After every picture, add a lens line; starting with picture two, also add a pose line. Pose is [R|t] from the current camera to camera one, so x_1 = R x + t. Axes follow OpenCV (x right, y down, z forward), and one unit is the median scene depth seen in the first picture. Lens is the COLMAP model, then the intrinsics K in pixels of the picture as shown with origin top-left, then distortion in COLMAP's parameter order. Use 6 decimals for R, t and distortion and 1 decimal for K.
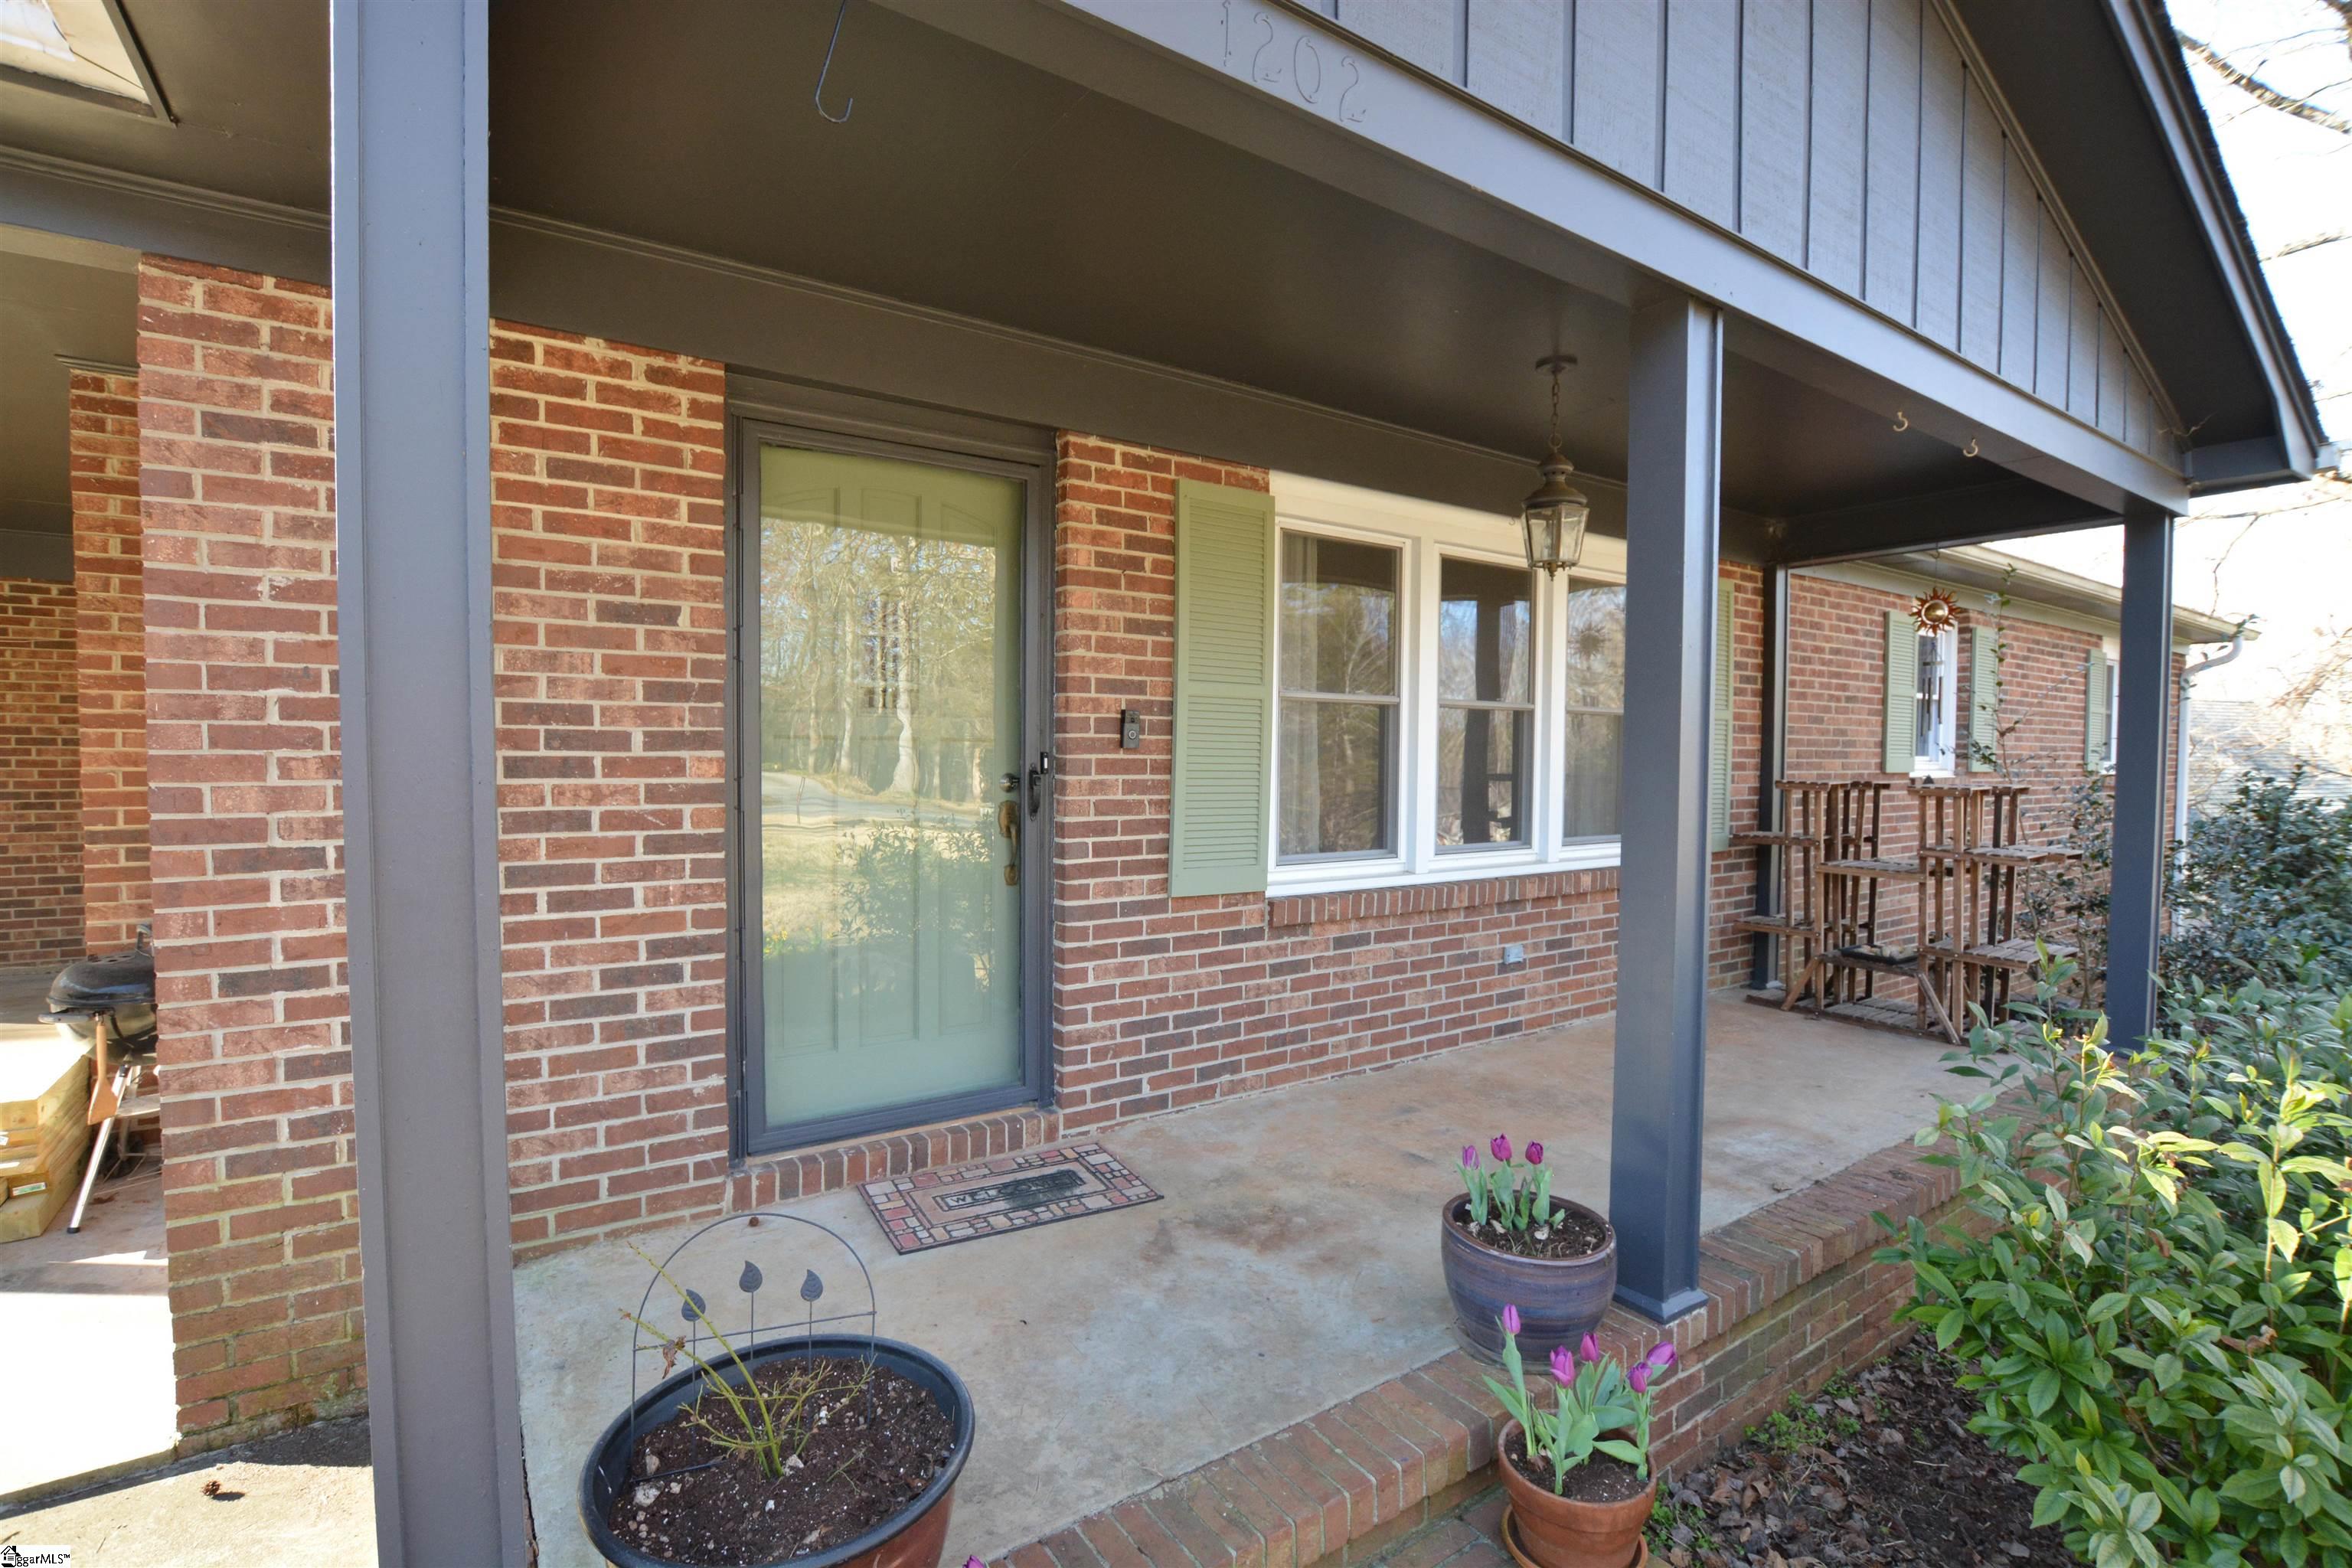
lens RADIAL K [[1081.2, 0, 1180.5], [0, 1081.2, 787.5], [0, 0, 1]] dist [-0.036006, 0.007666]
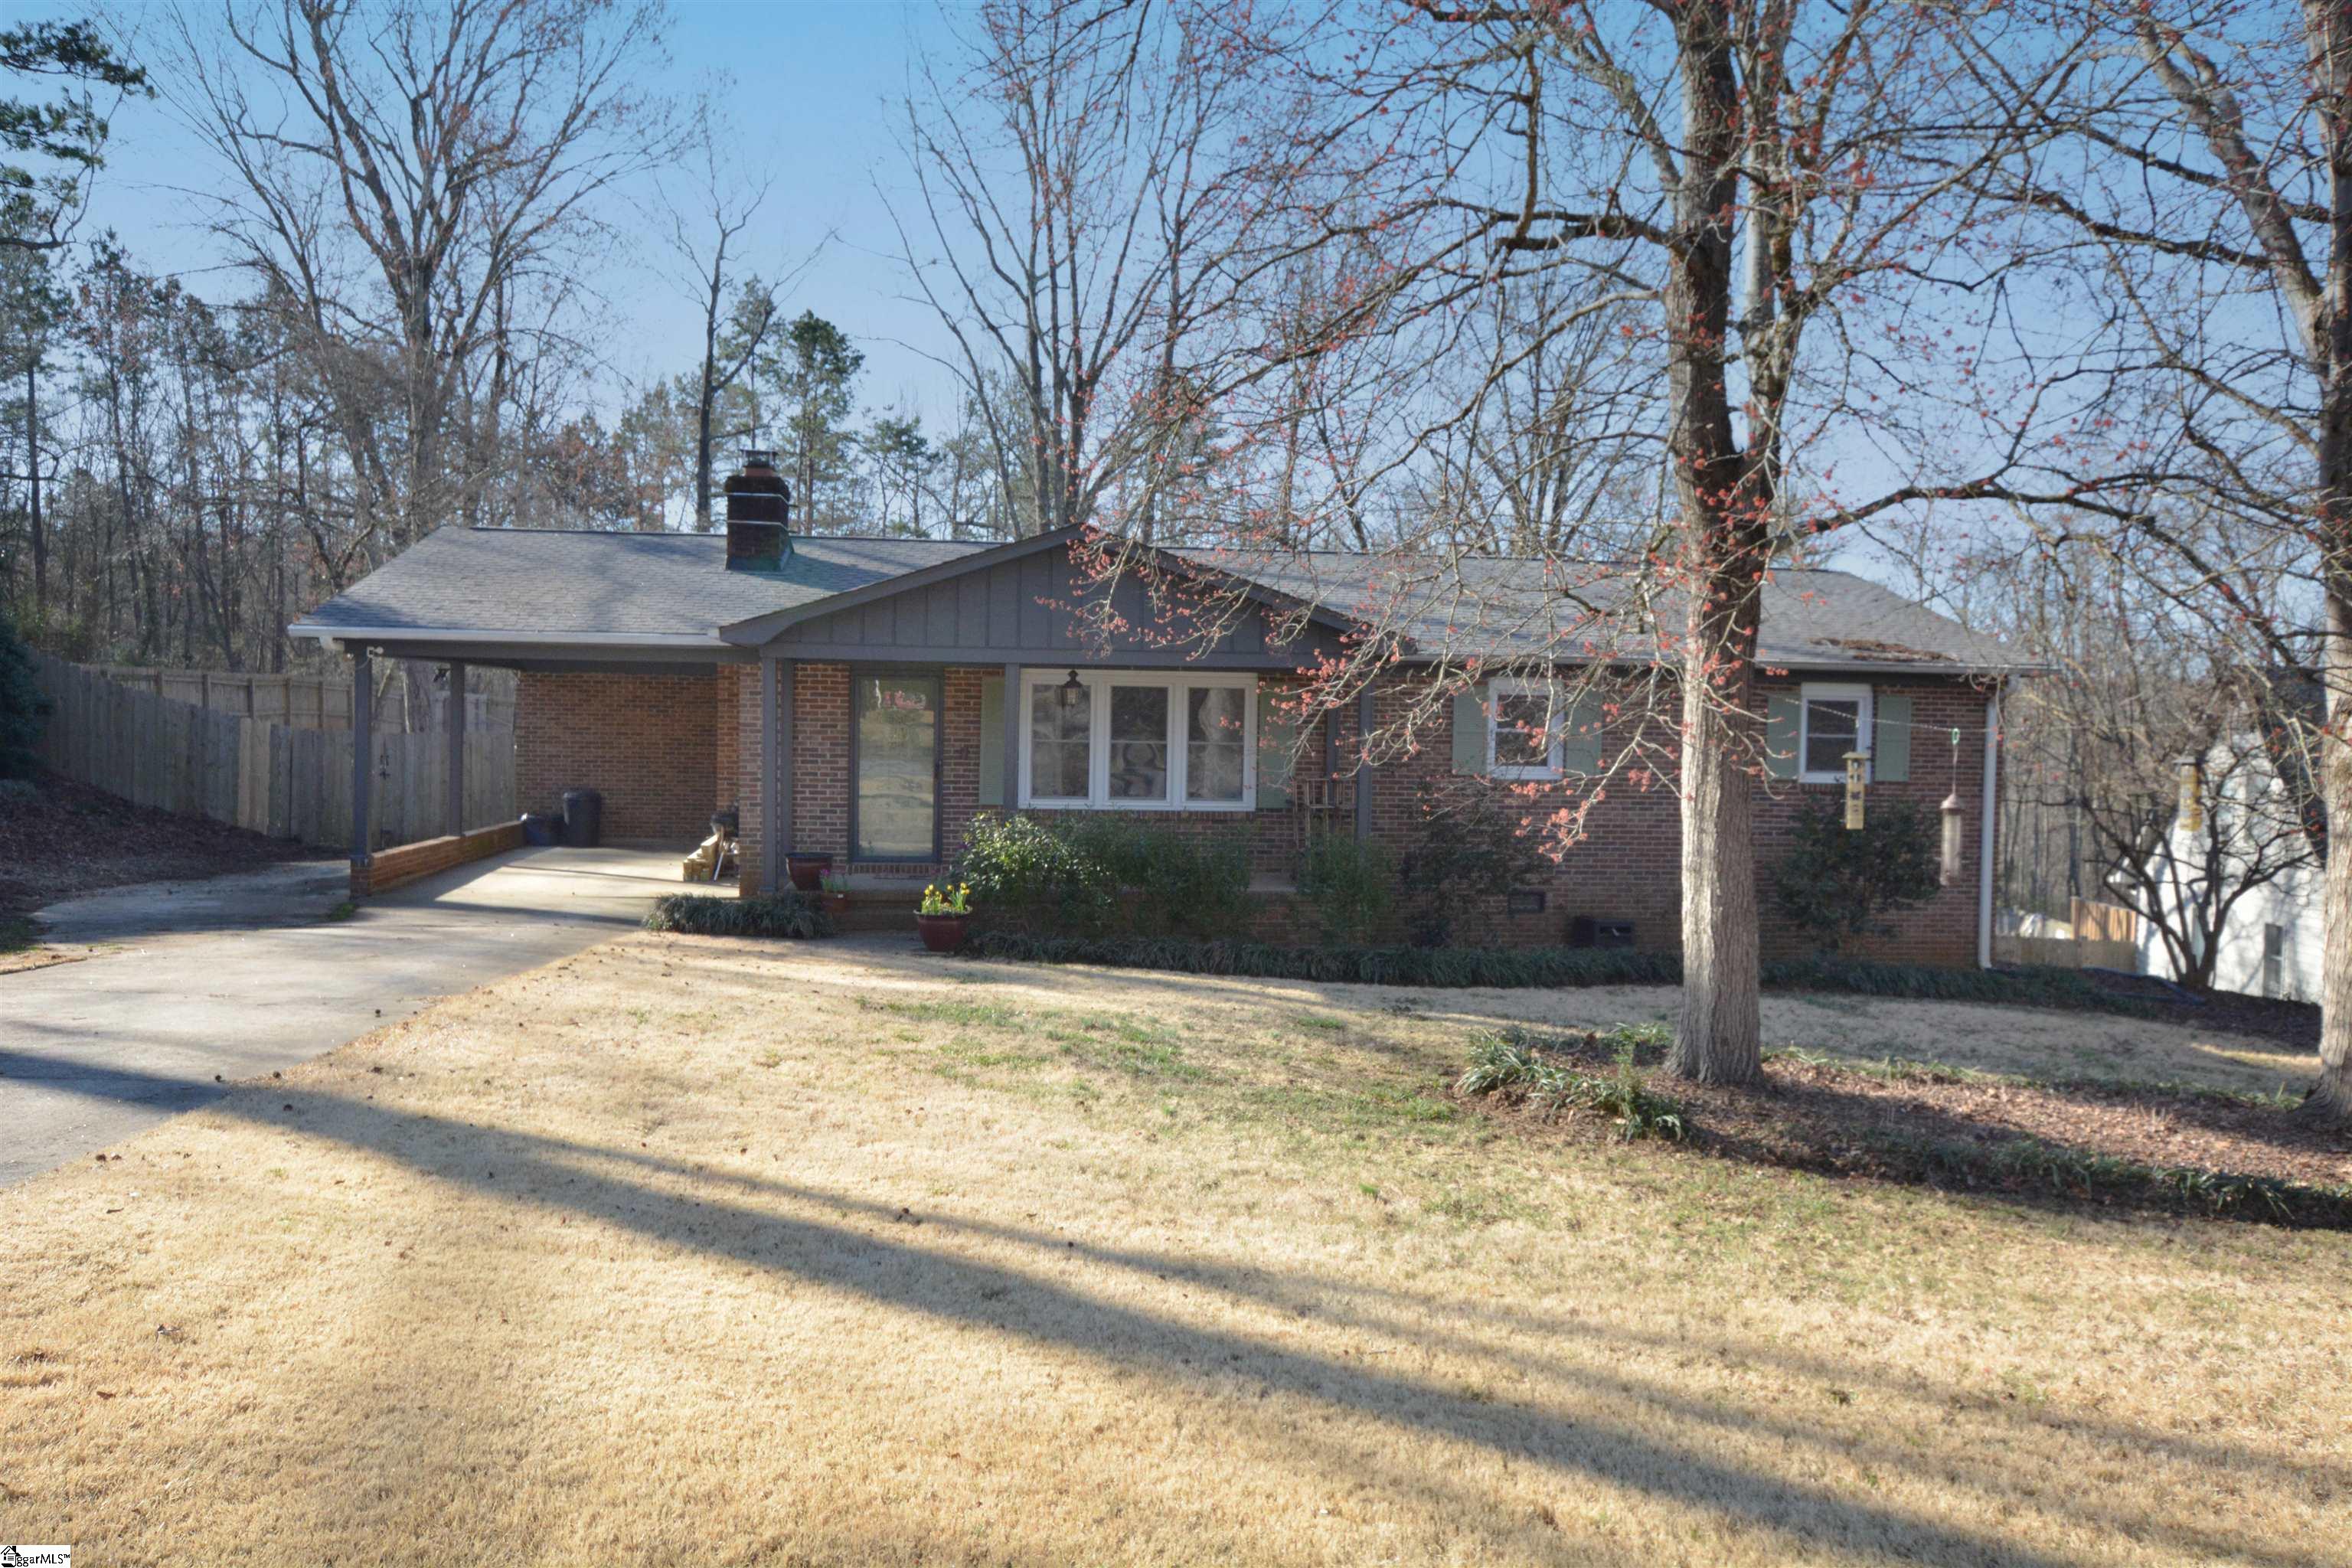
lens RADIAL K [[1641.3, 0, 1176.0], [0, 1641.3, 784.0], [0, 0, 1]] dist [0.001365, 0.001055]
pose [[0.889079, 0.024115, -0.457117, 3.360125], [-0.025645, 0.999667, 0.002858, 0.012969], [0.457034, 0.009182, 0.889402, -3.779977]]
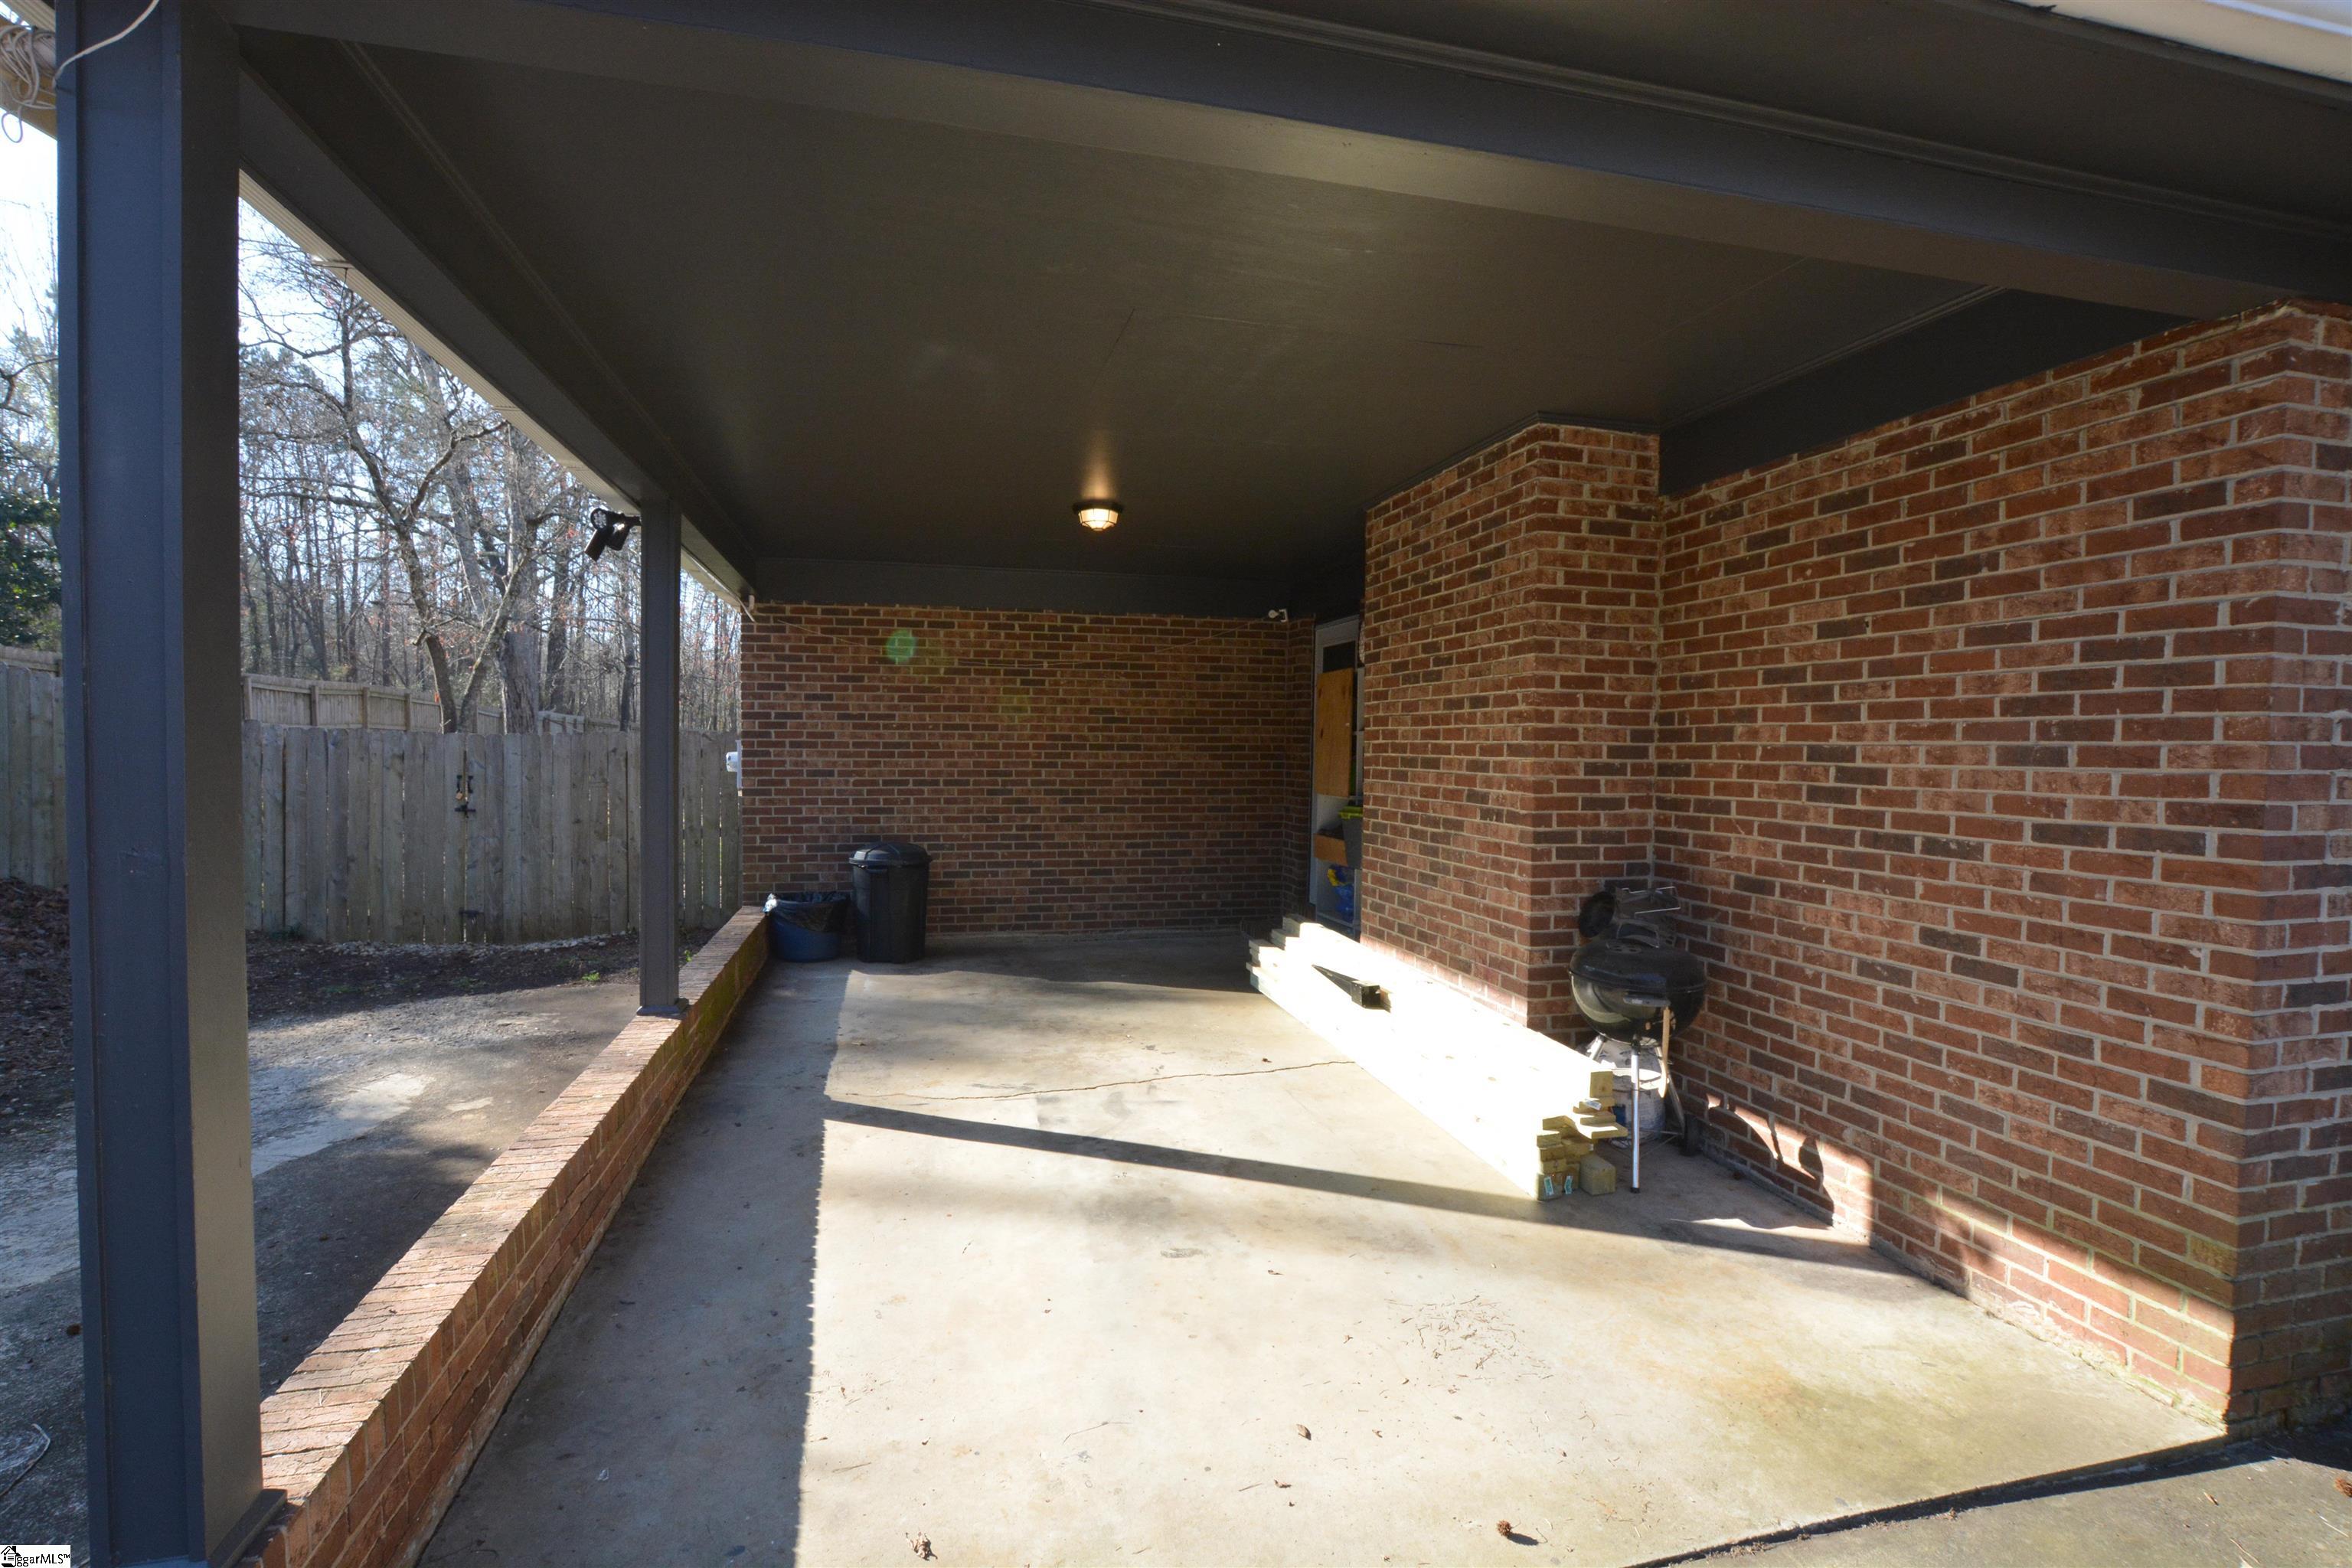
lens RADIAL K [[1081.2, 0, 1180.5], [0, 1081.2, 787.5], [0, 0, 1]] dist [-0.036006, 0.007666]
pose [[0.939262, 0.012753, -0.342963, -1.197279], [-0.012503, 0.999918, 0.002939, -0.005551], [0.342972, 0.001528, 0.939344, -0.261015]]
